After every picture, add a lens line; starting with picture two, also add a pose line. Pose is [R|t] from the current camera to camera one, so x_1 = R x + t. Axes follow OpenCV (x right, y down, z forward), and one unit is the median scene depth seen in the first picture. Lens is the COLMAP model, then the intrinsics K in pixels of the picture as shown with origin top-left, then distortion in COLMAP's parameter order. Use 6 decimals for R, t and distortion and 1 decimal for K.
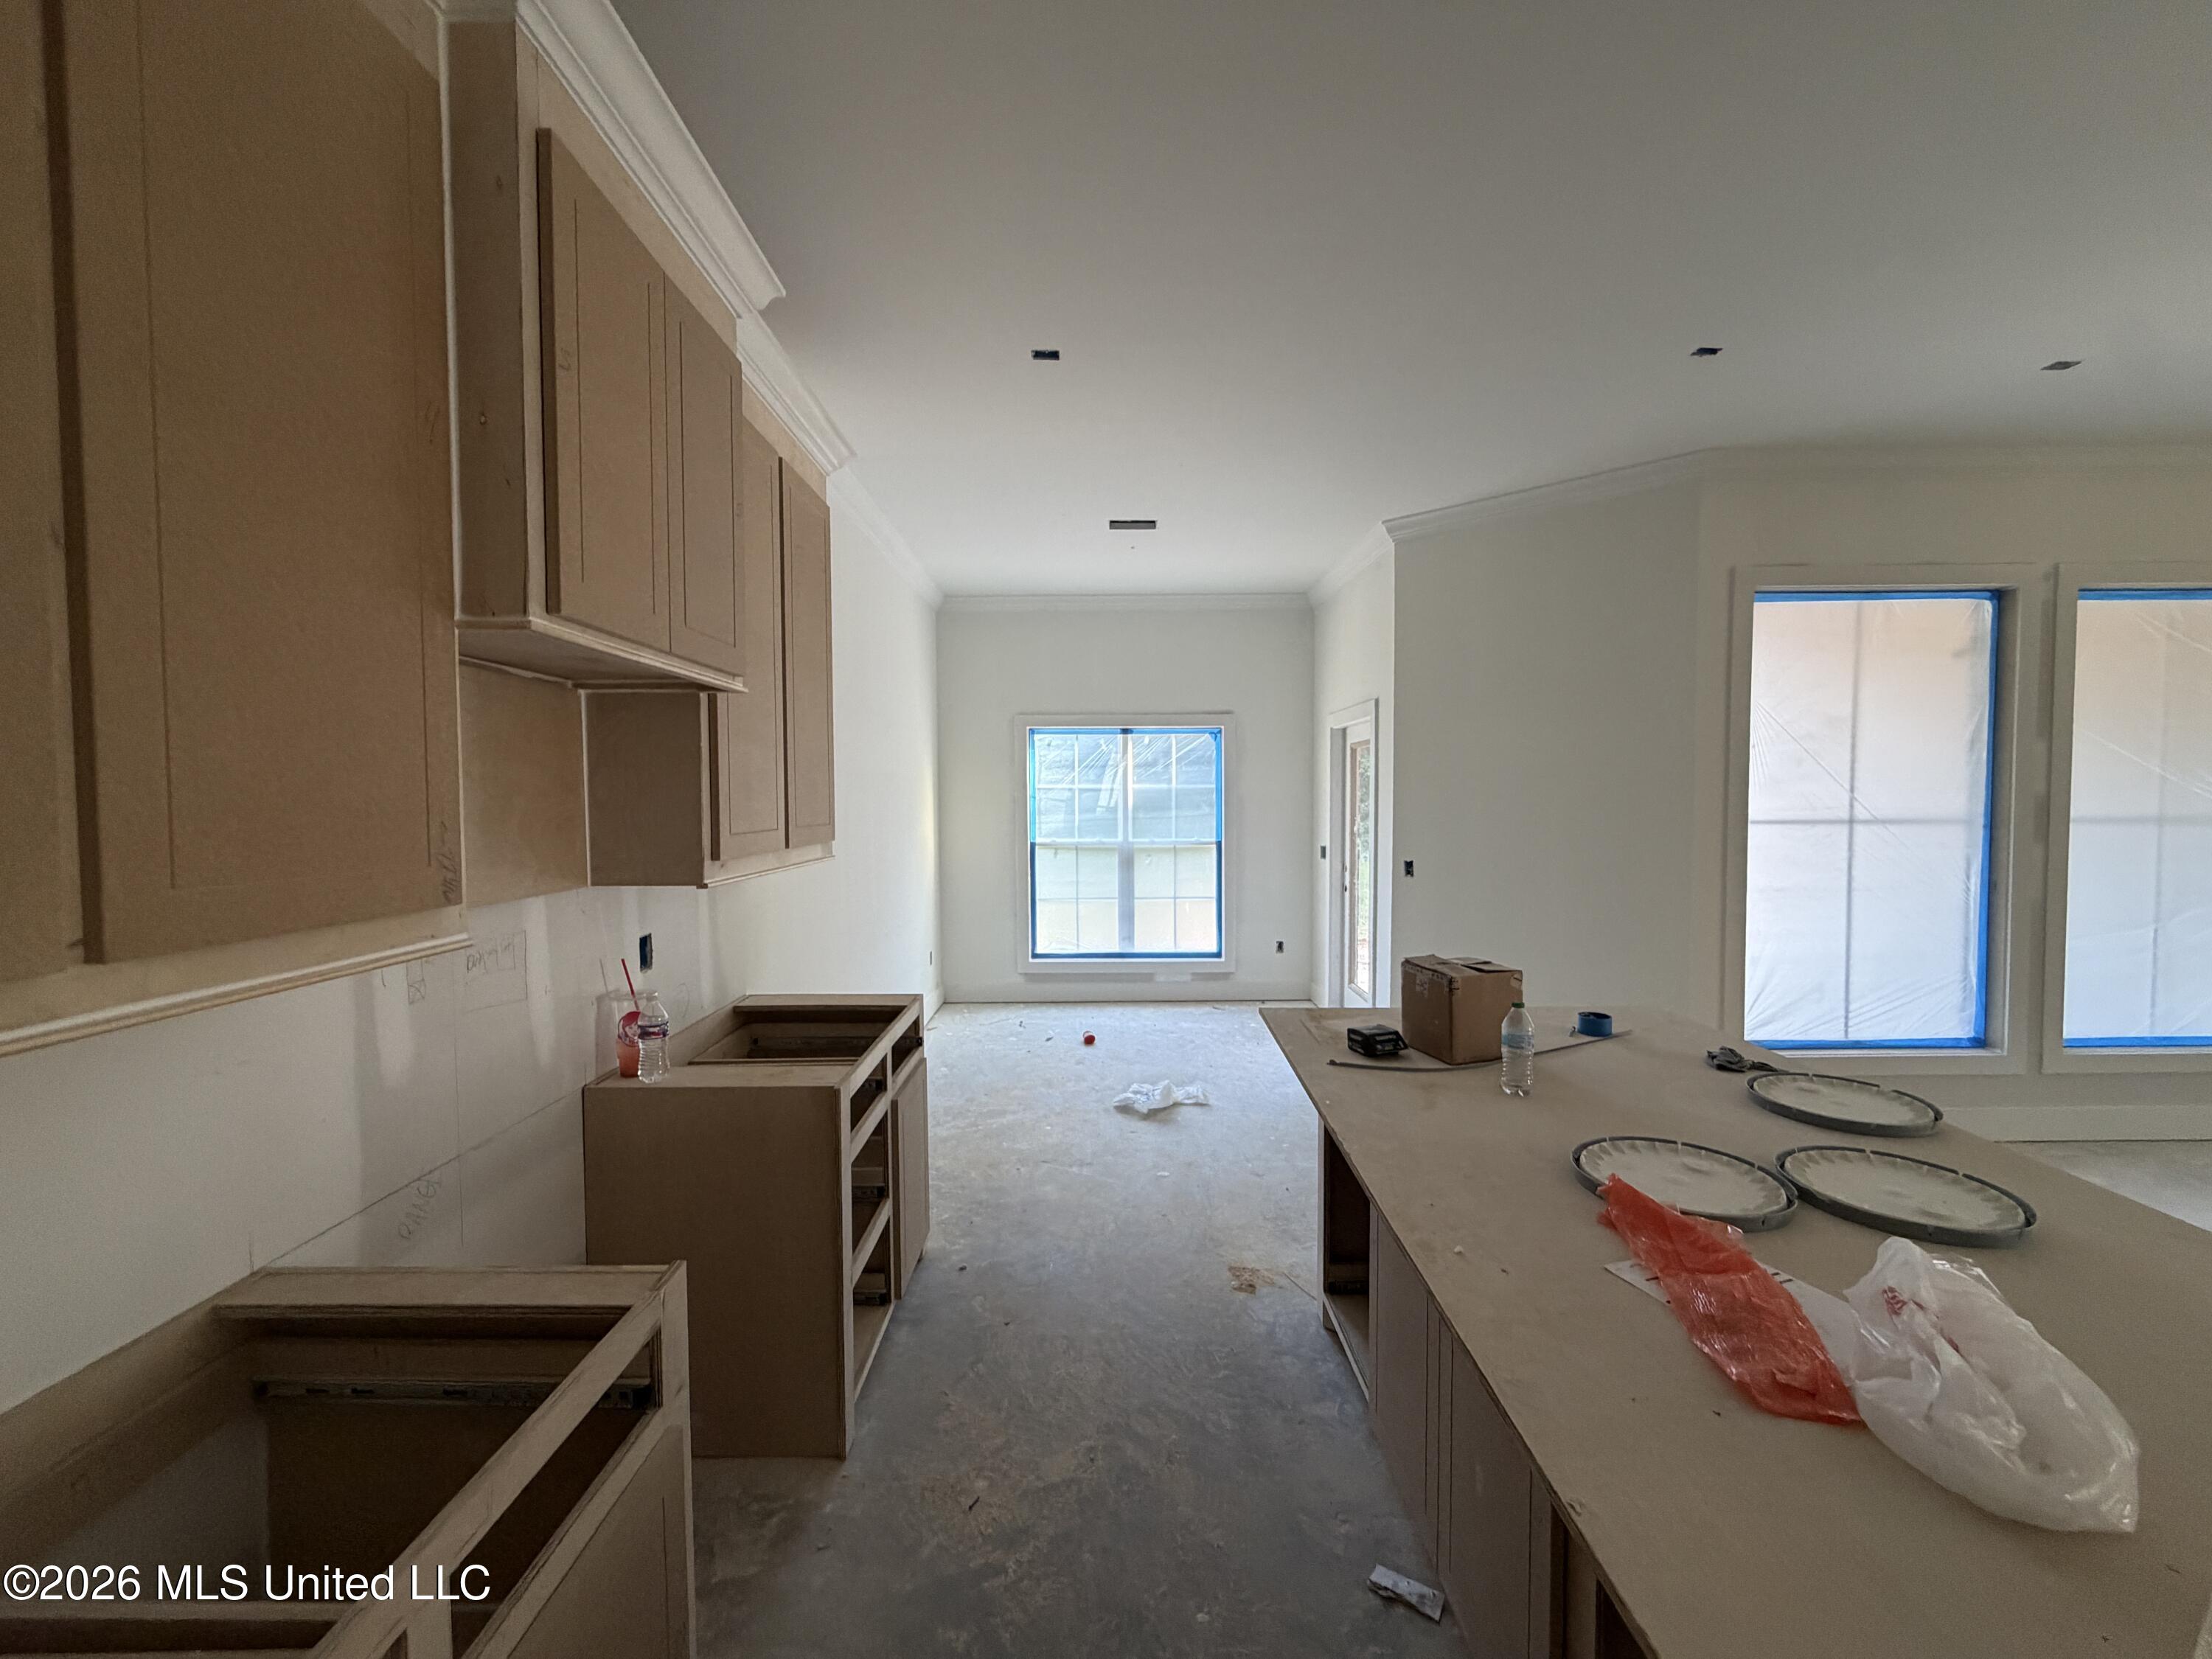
lens RADIAL K [[879.2, 0, 1099.2], [0, 879.2, 829.3], [0, 0, 1]] dist [-0.000313, 0.000136]
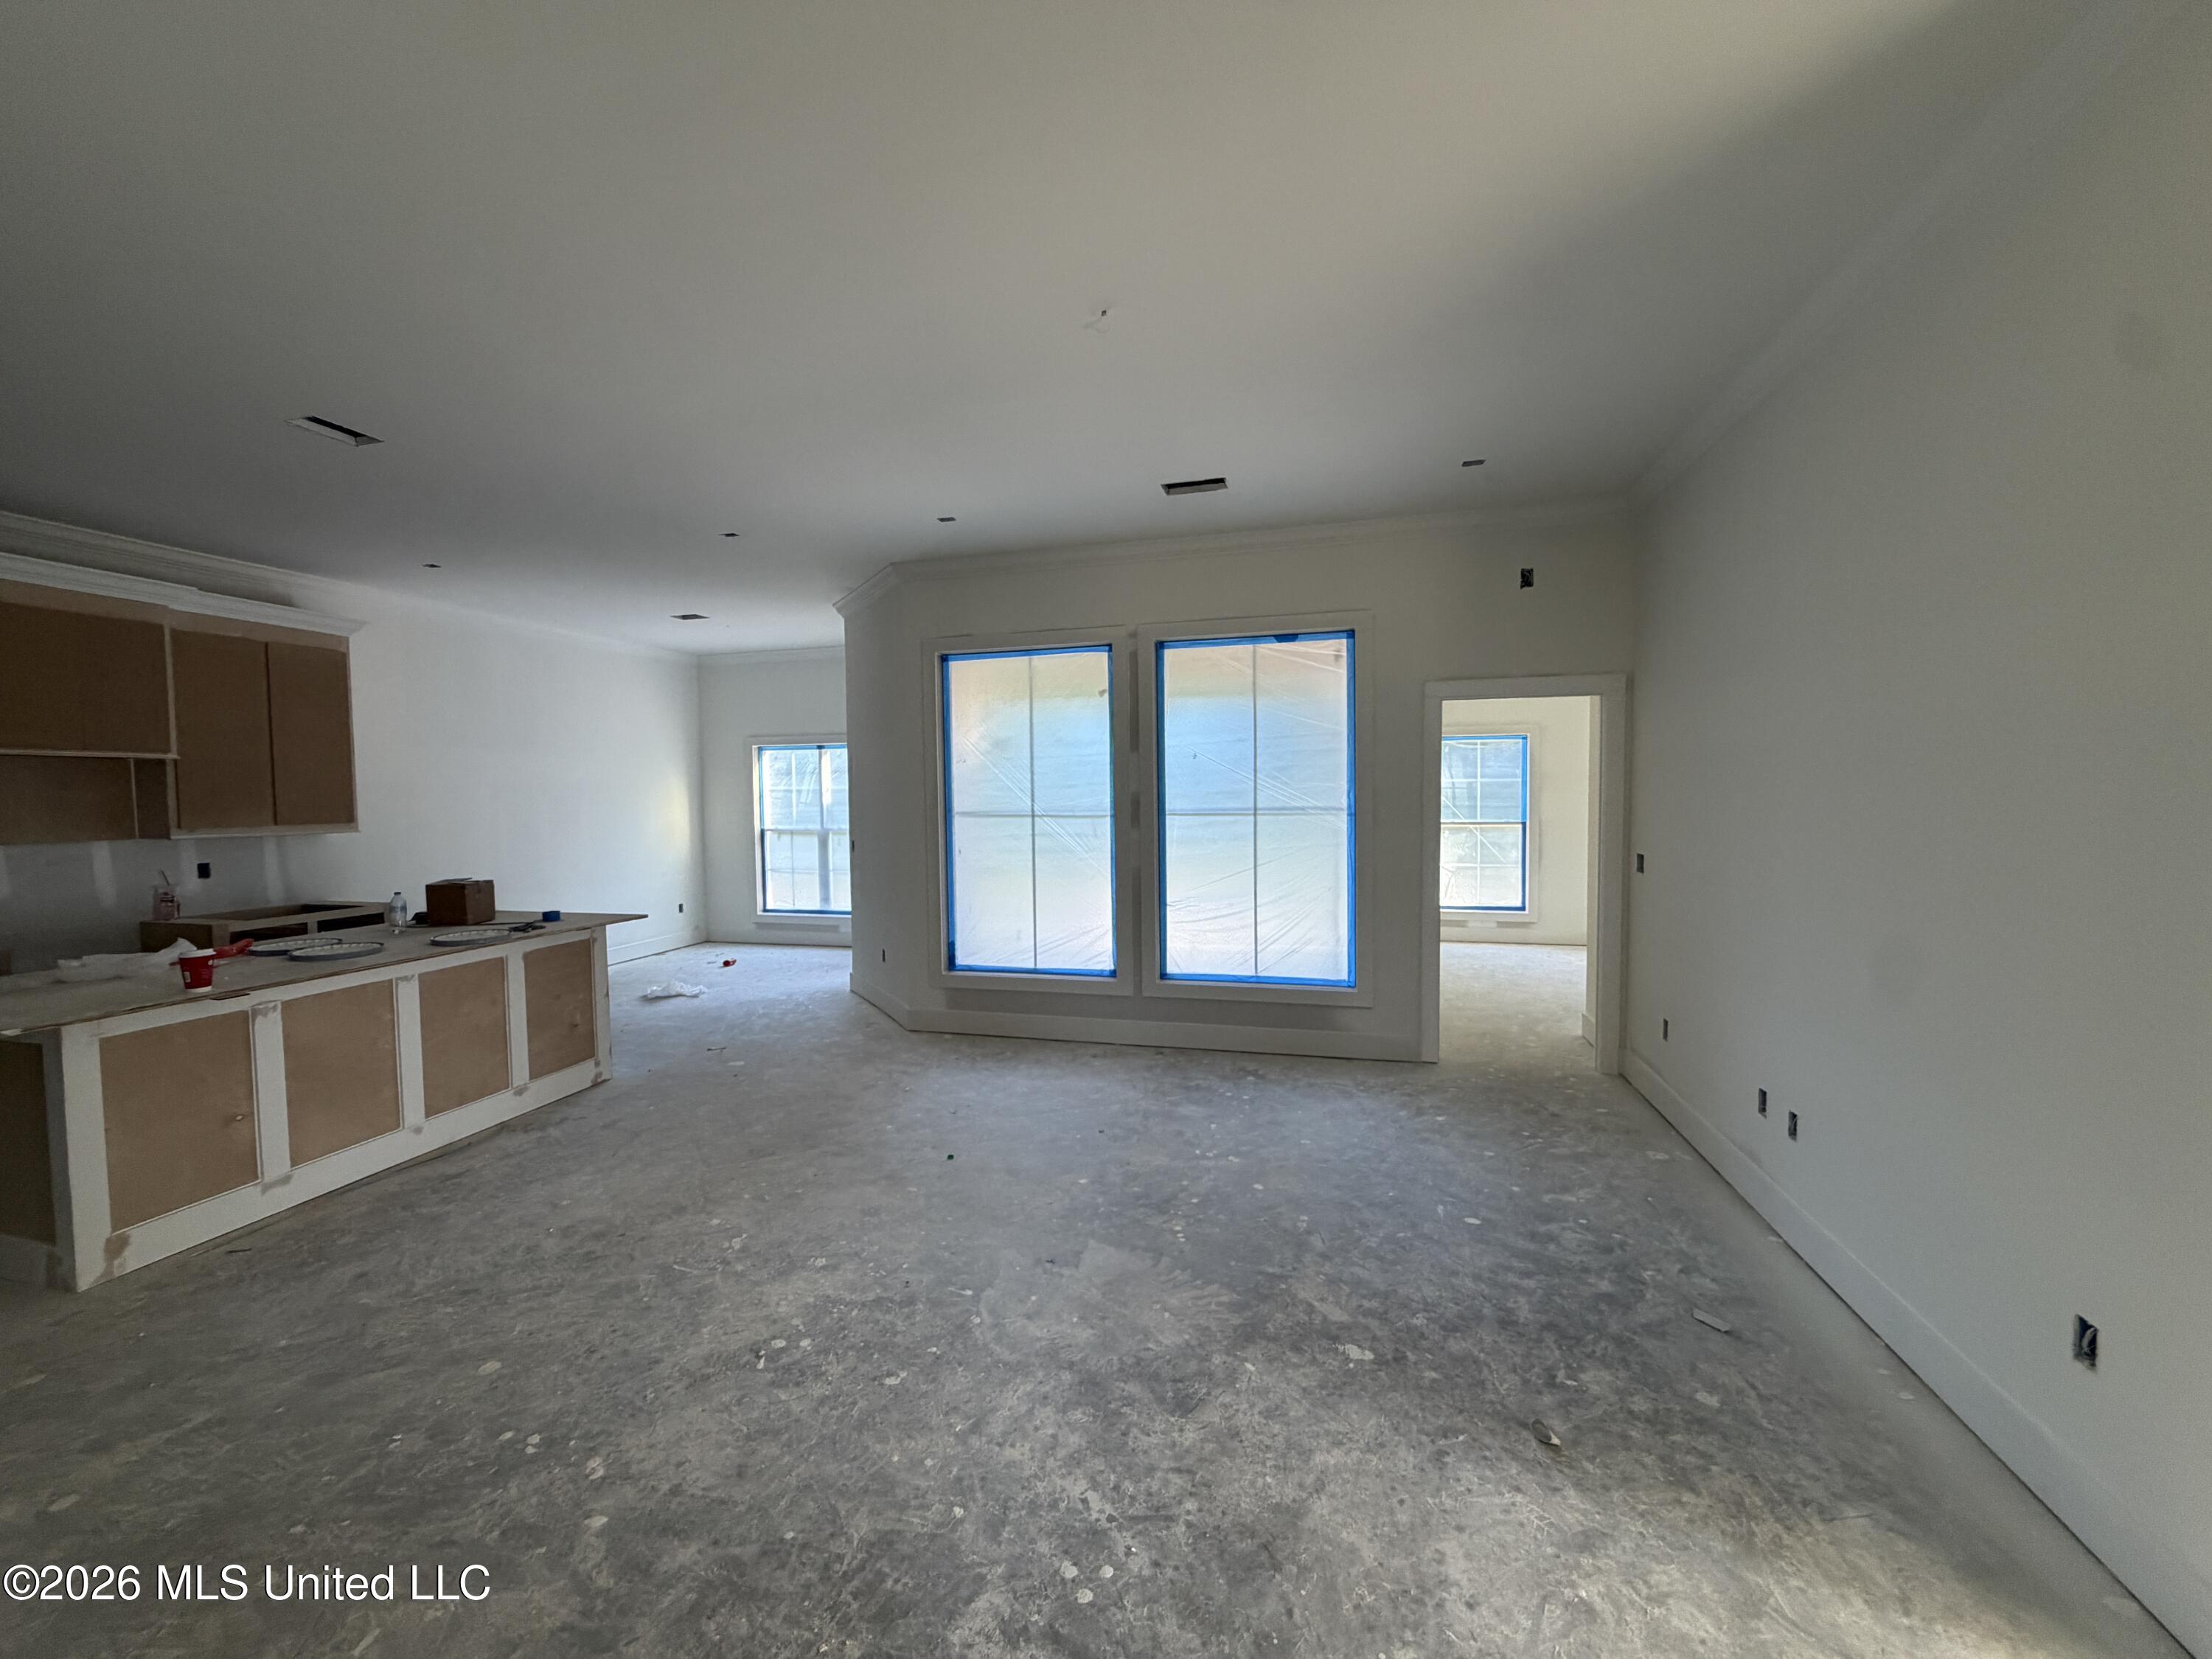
lens RADIAL K [[879.2, 0, 1099.2], [0, 879.2, 829.3], [0, 0, 1]] dist [-0.000313, 0.000136]
pose [[0.963870, 0.003425, -0.266352, 0.823501], [-0.001193, 0.999963, 0.008540, 0.003556], [0.266371, -0.007914, 0.963838, -0.201718]]
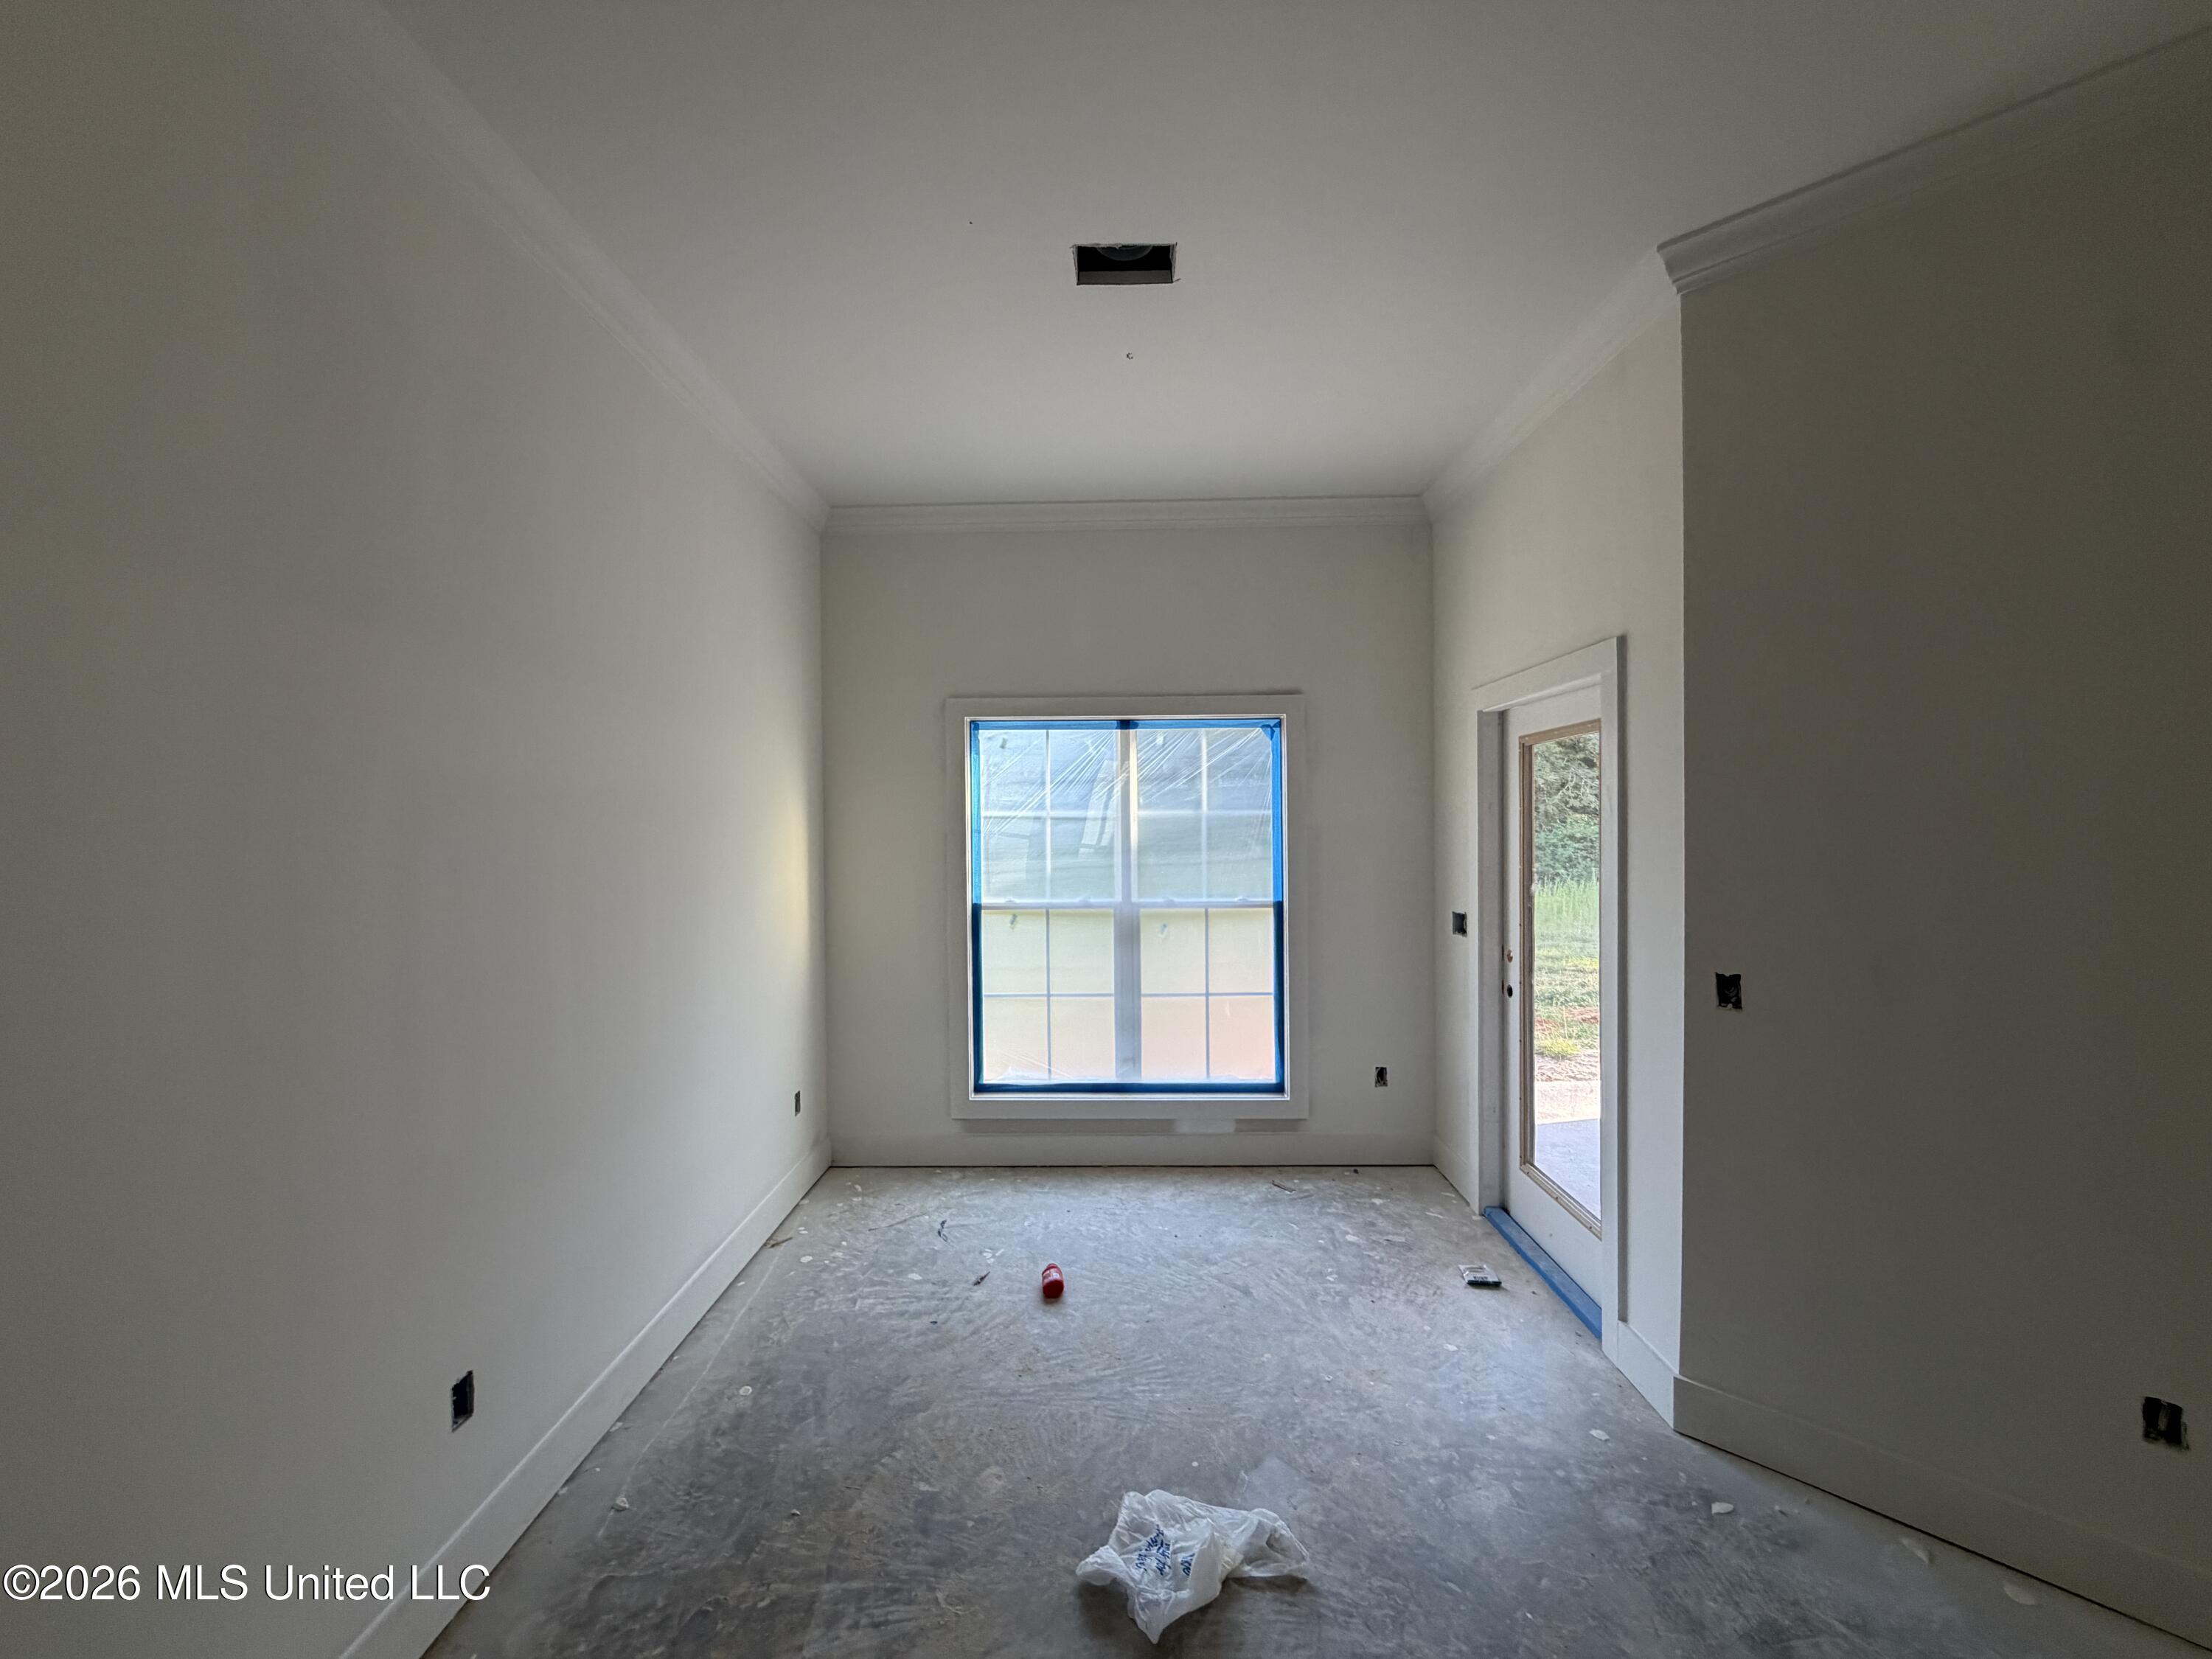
lens RADIAL K [[893.7, 0, 1106.0], [0, 893.7, 829.5], [0, 0, 1]] dist [0.000255, 0.000061]
pose [[0.999924, -0.002812, -0.012024, 0.023908], [0.002452, 0.999550, -0.029883, -0.018992], [0.012103, 0.029851, 0.999481, 0.379005]]
